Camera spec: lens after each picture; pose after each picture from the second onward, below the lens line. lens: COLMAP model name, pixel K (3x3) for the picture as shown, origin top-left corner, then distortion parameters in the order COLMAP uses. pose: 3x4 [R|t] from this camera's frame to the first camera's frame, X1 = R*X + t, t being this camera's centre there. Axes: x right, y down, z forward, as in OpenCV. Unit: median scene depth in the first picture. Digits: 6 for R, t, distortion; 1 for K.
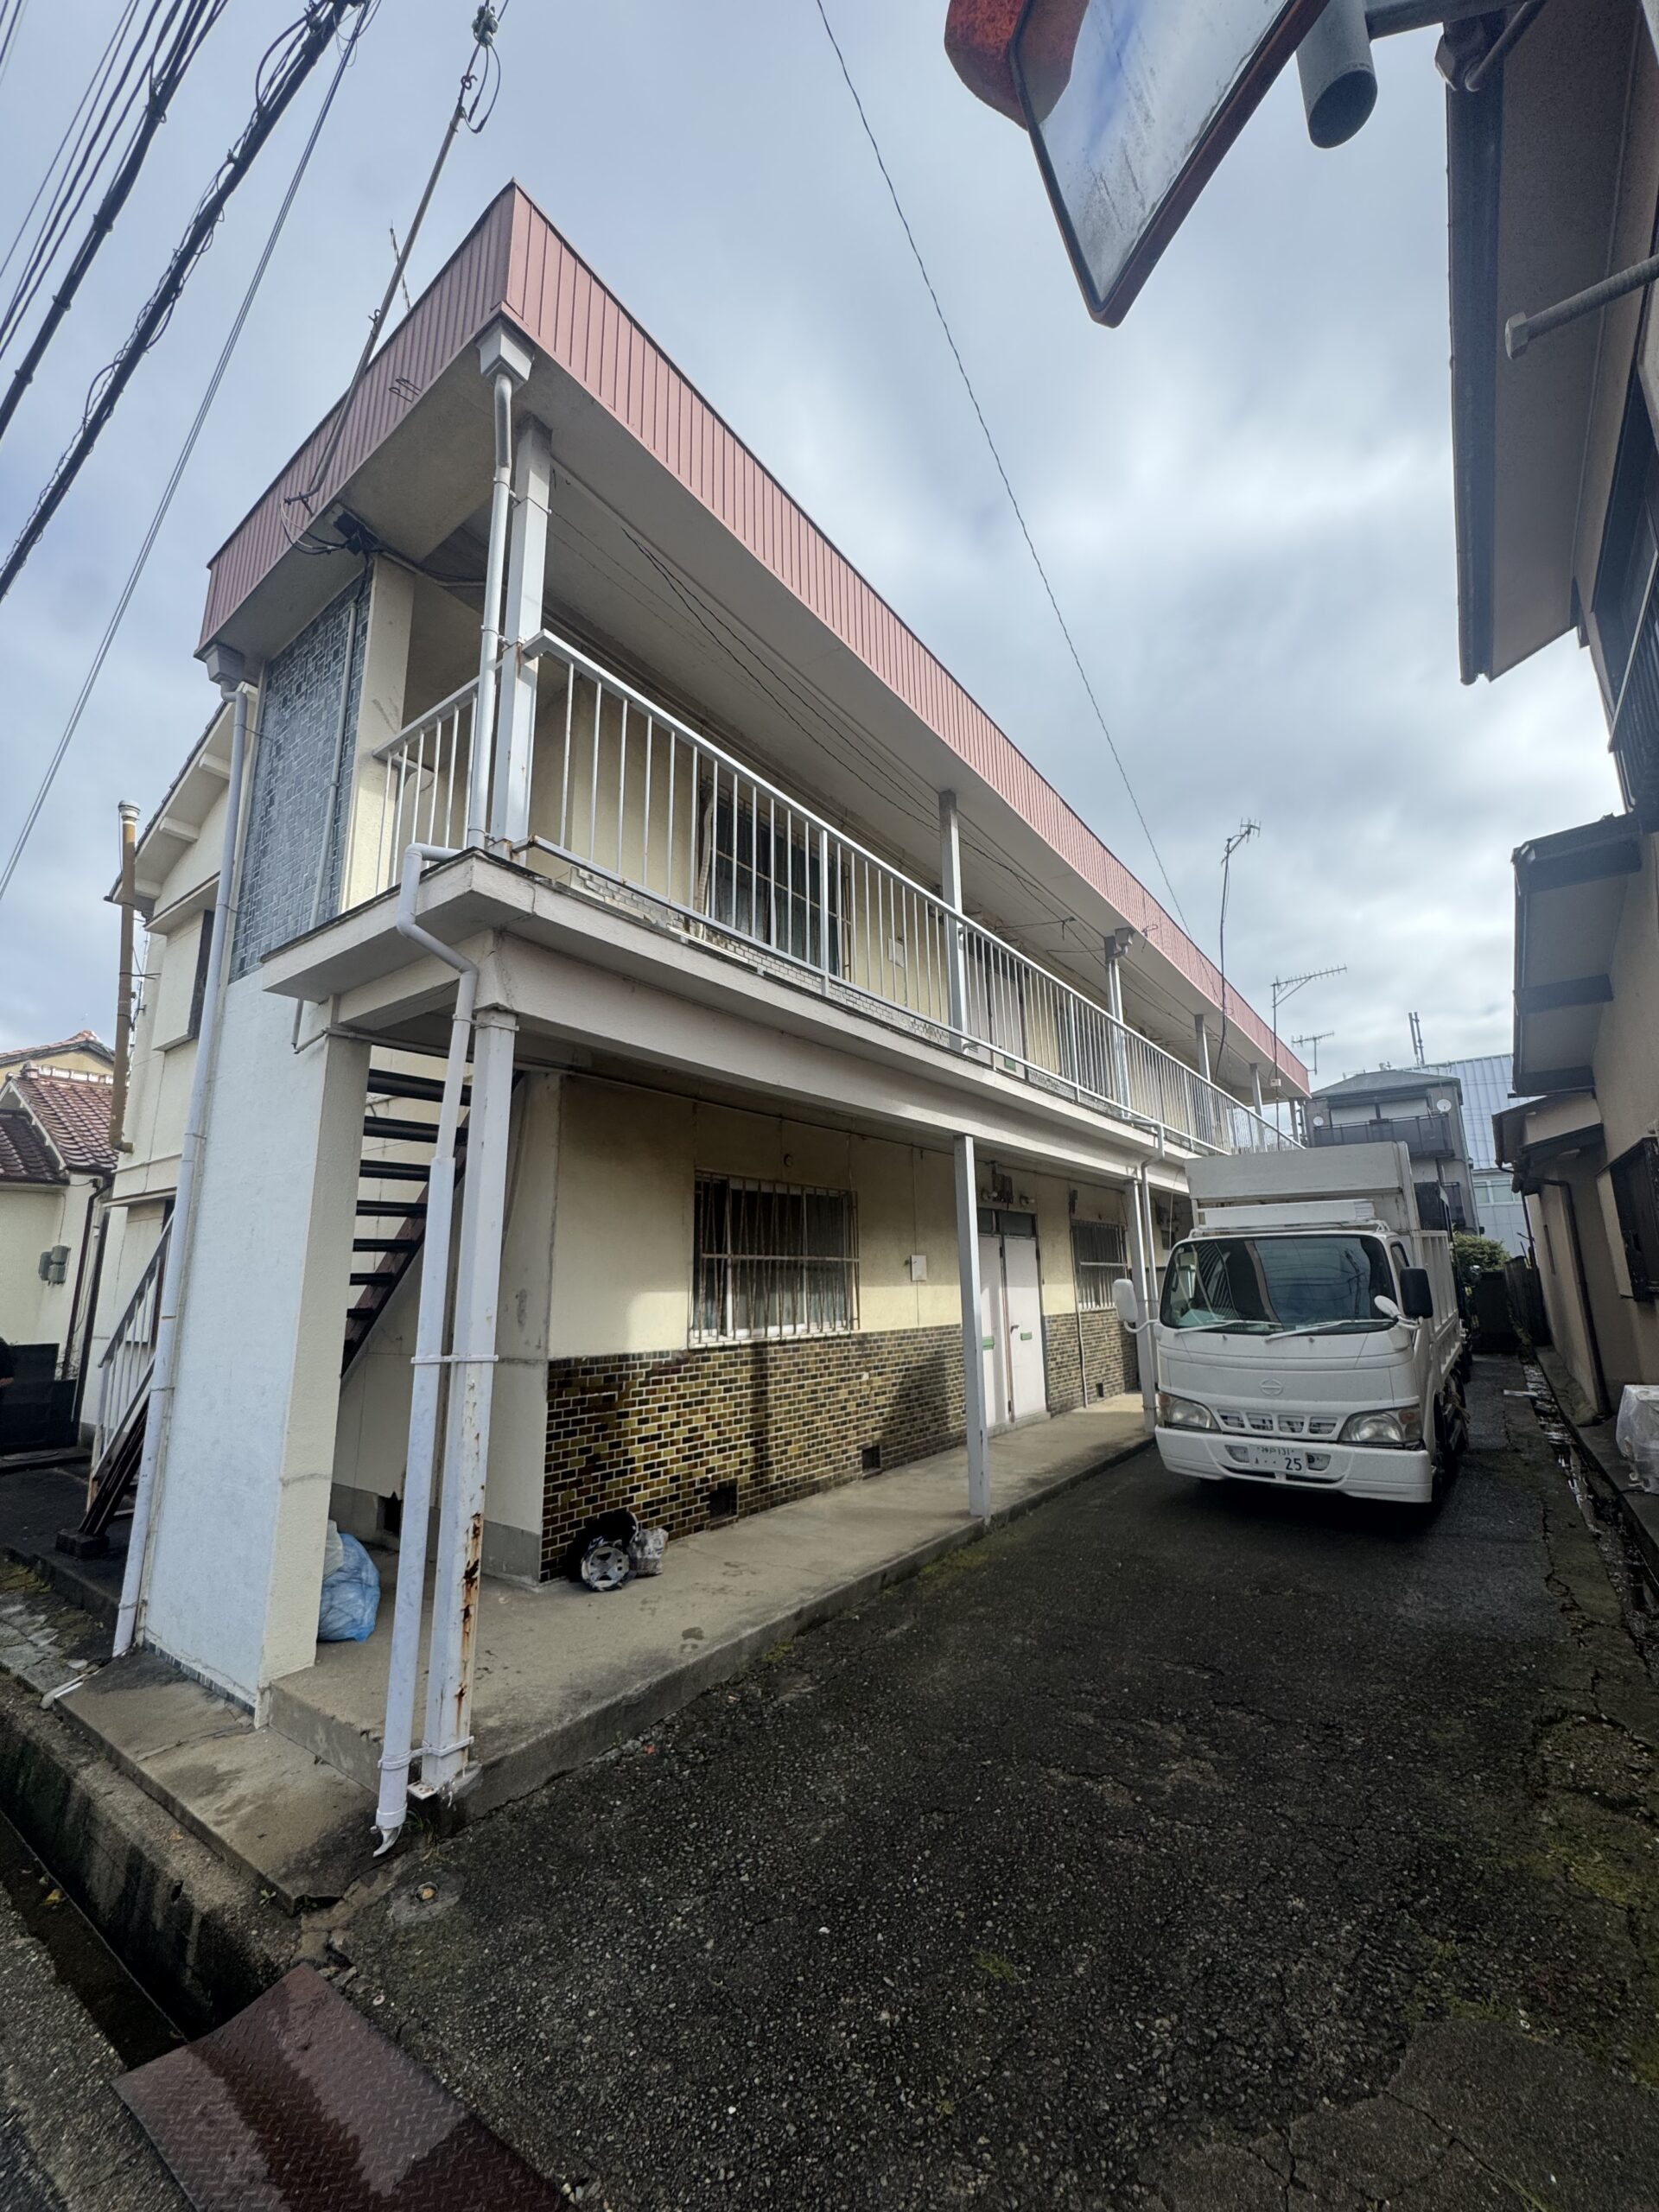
lens RADIAL K [[881.2, 0, 819.2], [0, 881.2, 1099.2], [0, 0, 1]] dist [-0.001432, 0.000173]
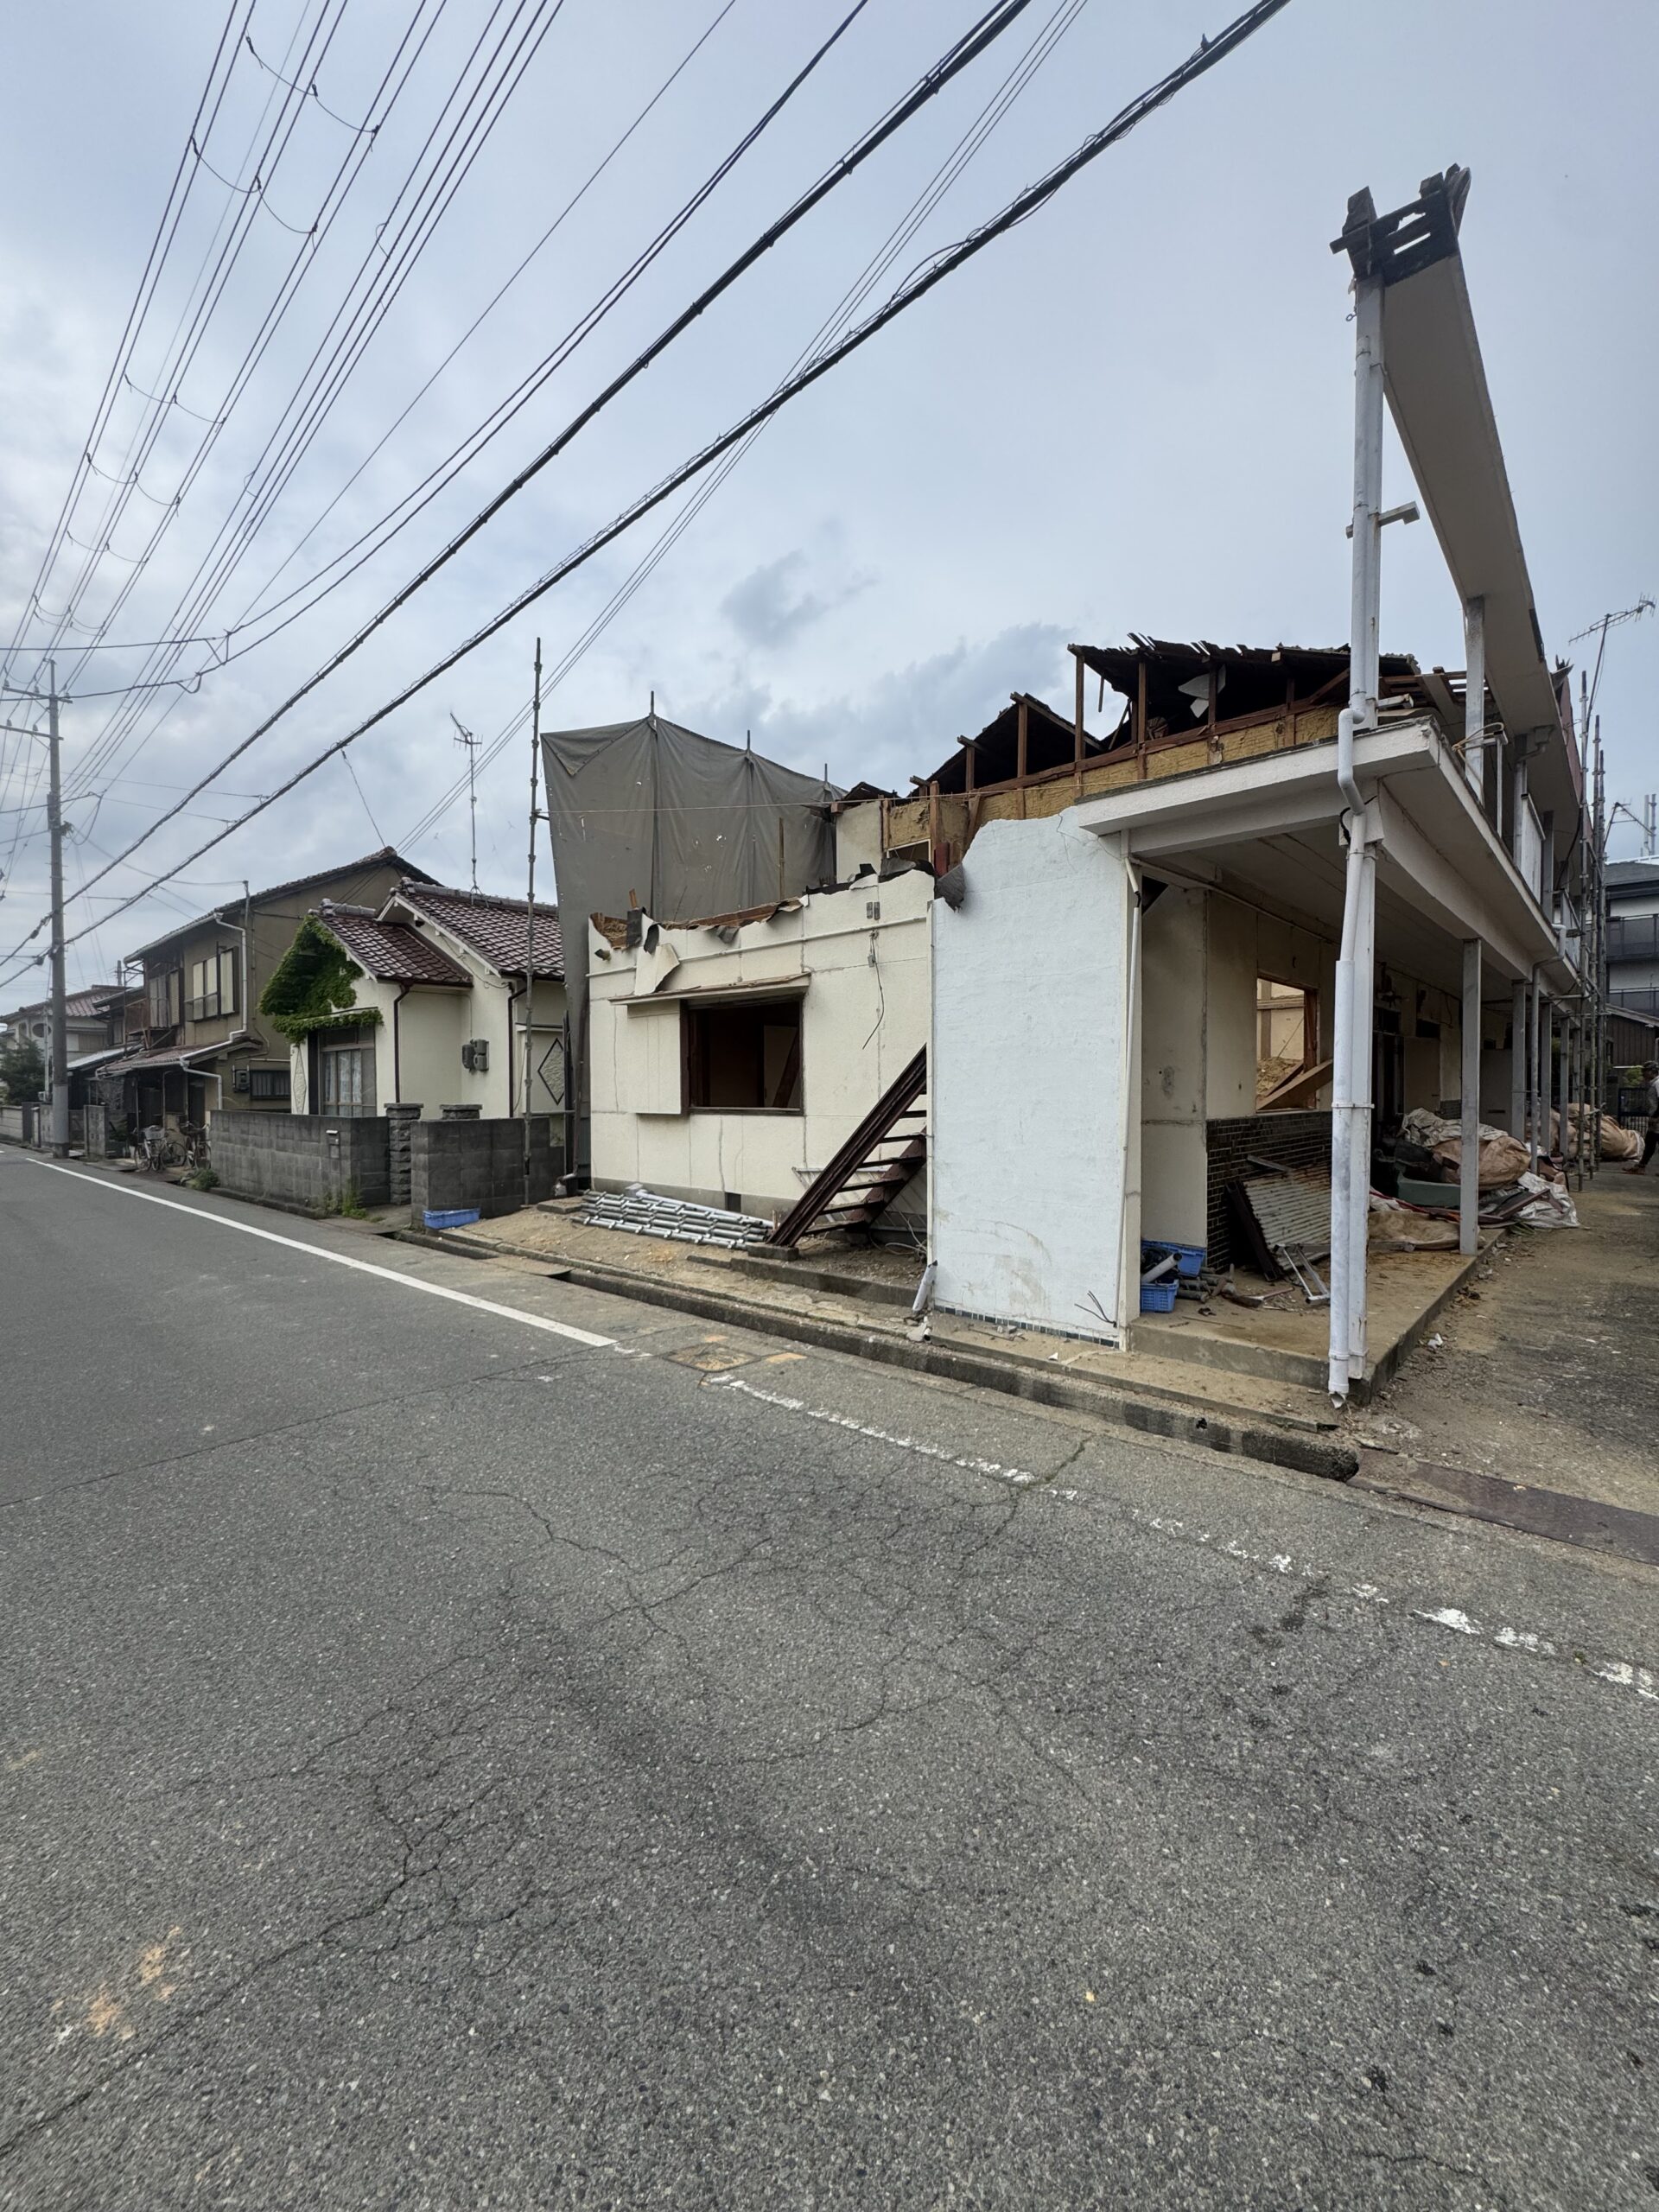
lens RADIAL K [[881.2, 0, 828.5], [0, 881.2, 1098.4], [0, 0, 1]] dist [-0.001432, 0.000173]
pose [[0.994333, 0.011392, -0.105694, -0.138787], [0.011779, 0.976312, 0.216044, -0.003289], [0.105651, -0.216065, 0.970646, -0.055754]]
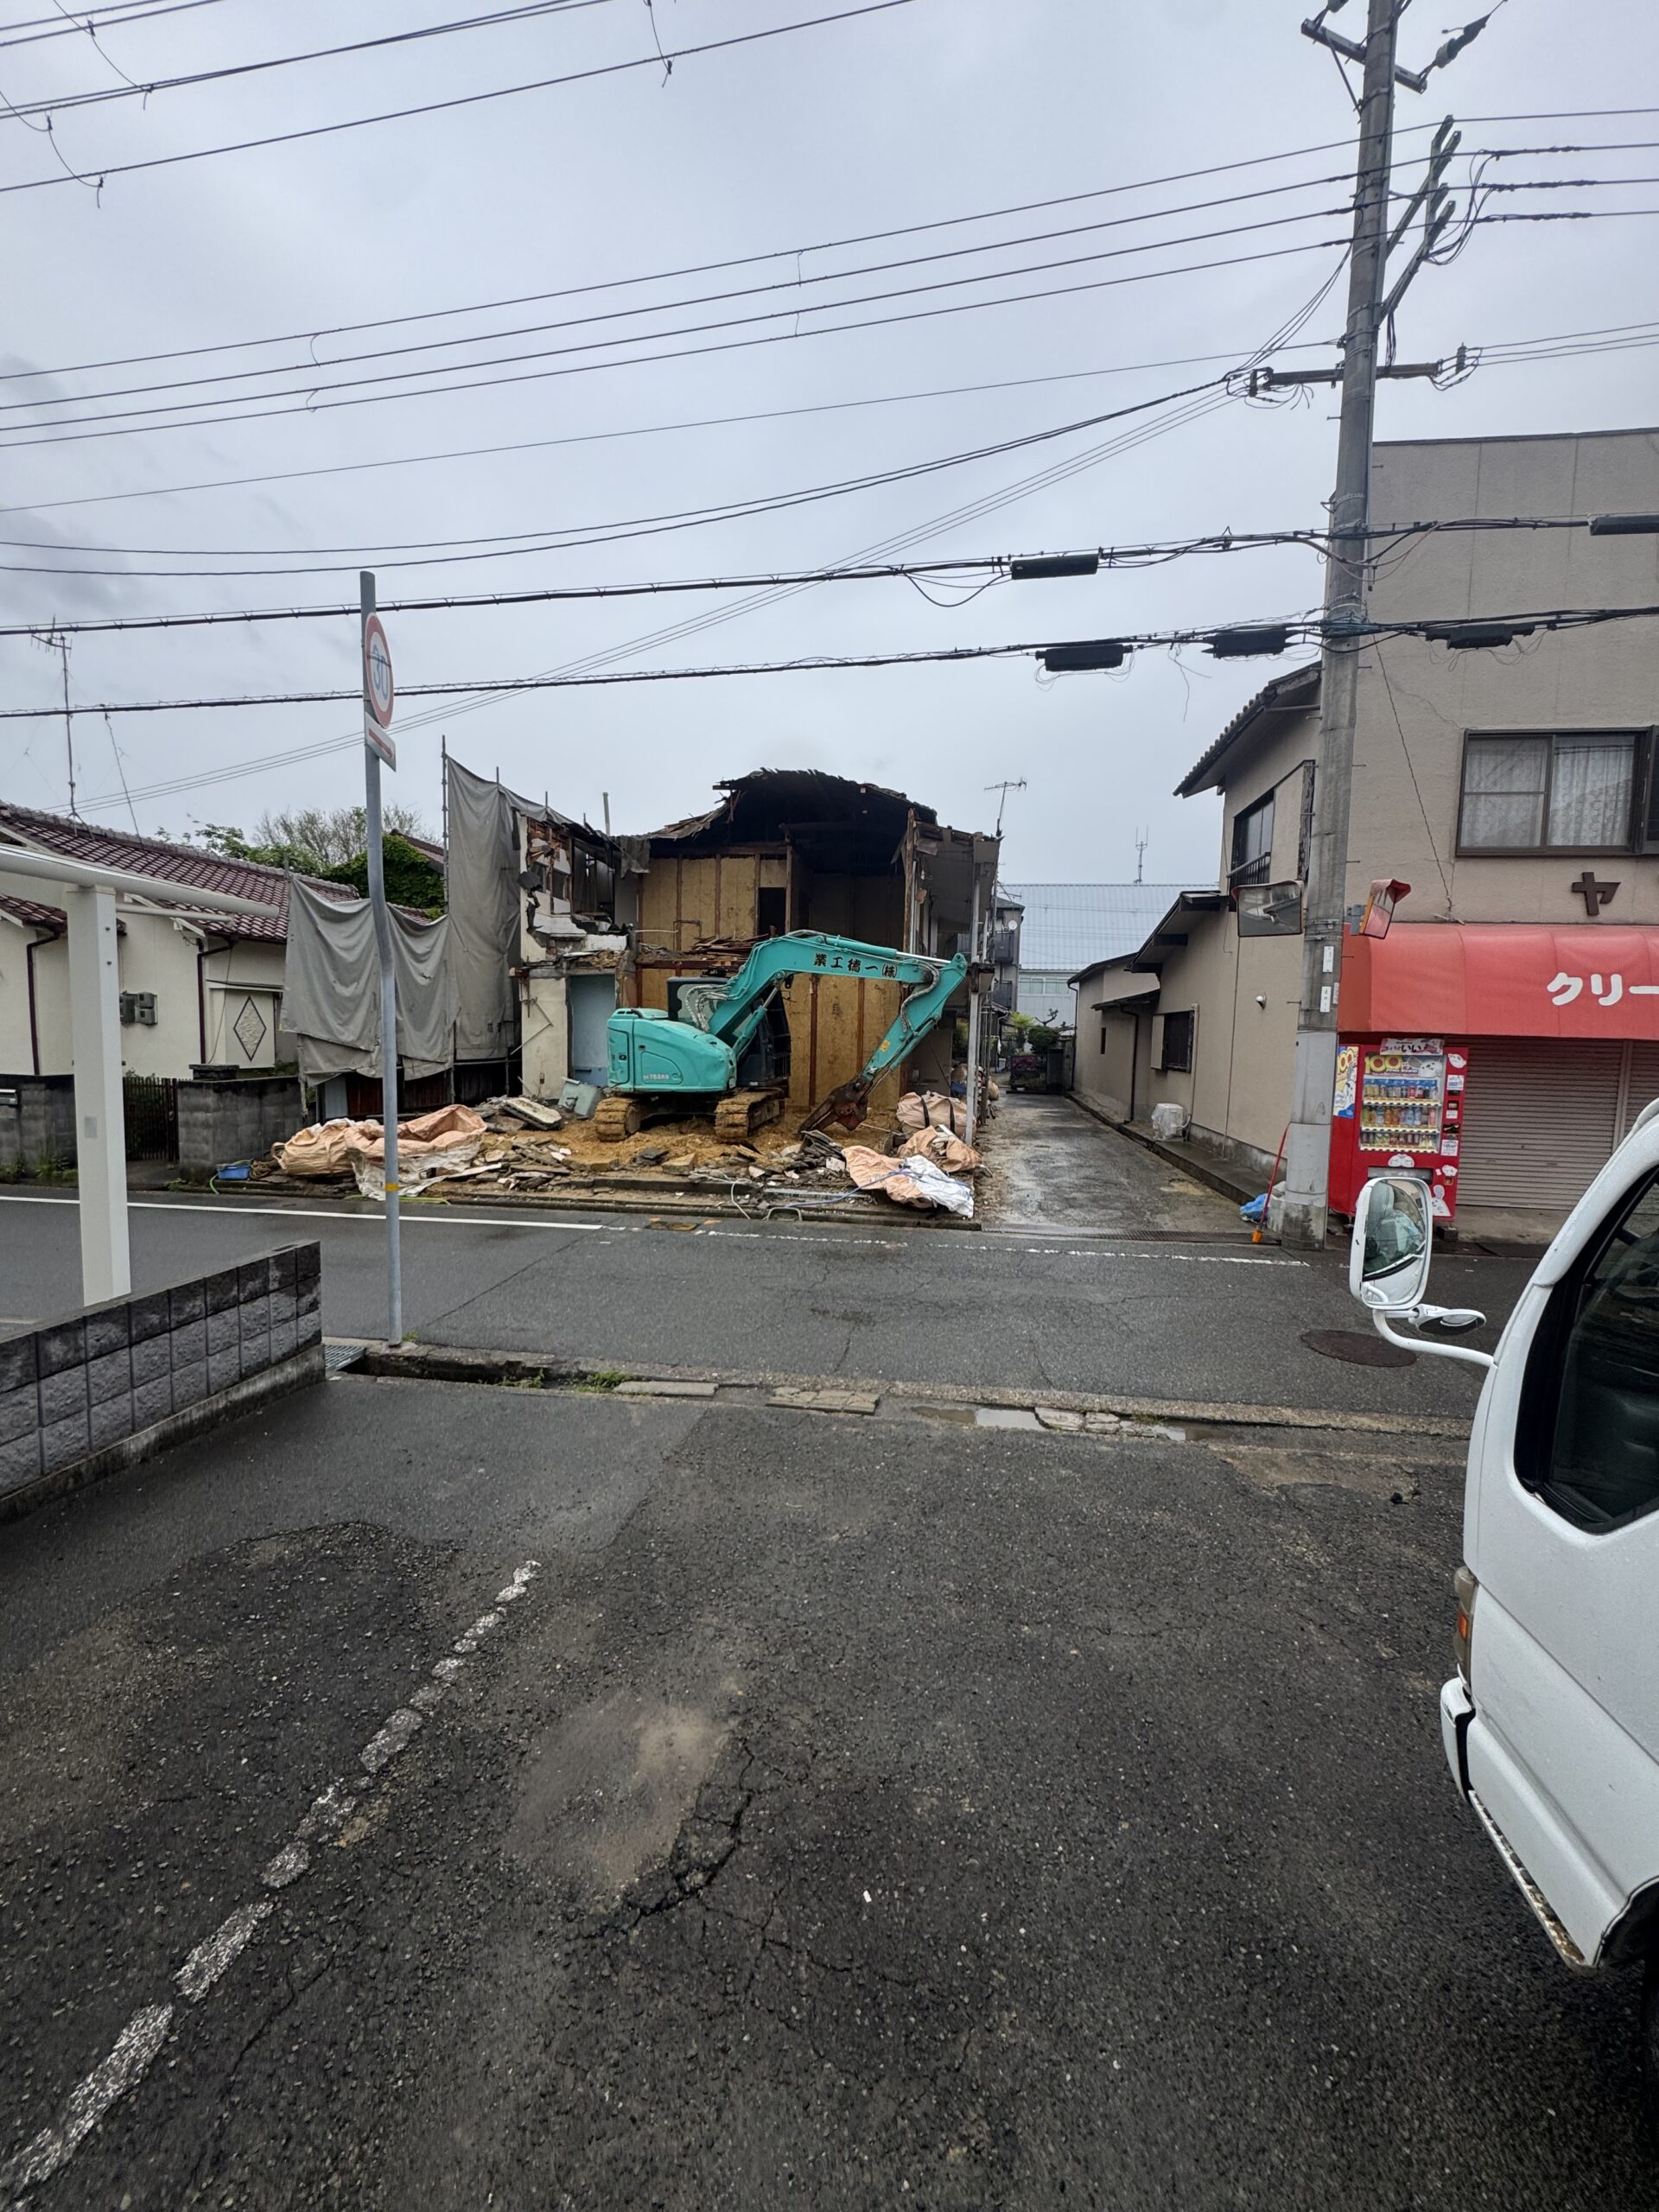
lens RADIAL K [[881.2, 0, 823.5], [0, 881.2, 1103.8], [0, 0, 1]] dist [-0.001432, 0.000173]
pose [[0.885105, 0.000437, 0.465390, -0.311999], [-0.133564, 0.958171, 0.253120, -0.051933], [-0.445813, -0.286197, 0.848140, -0.203159]]
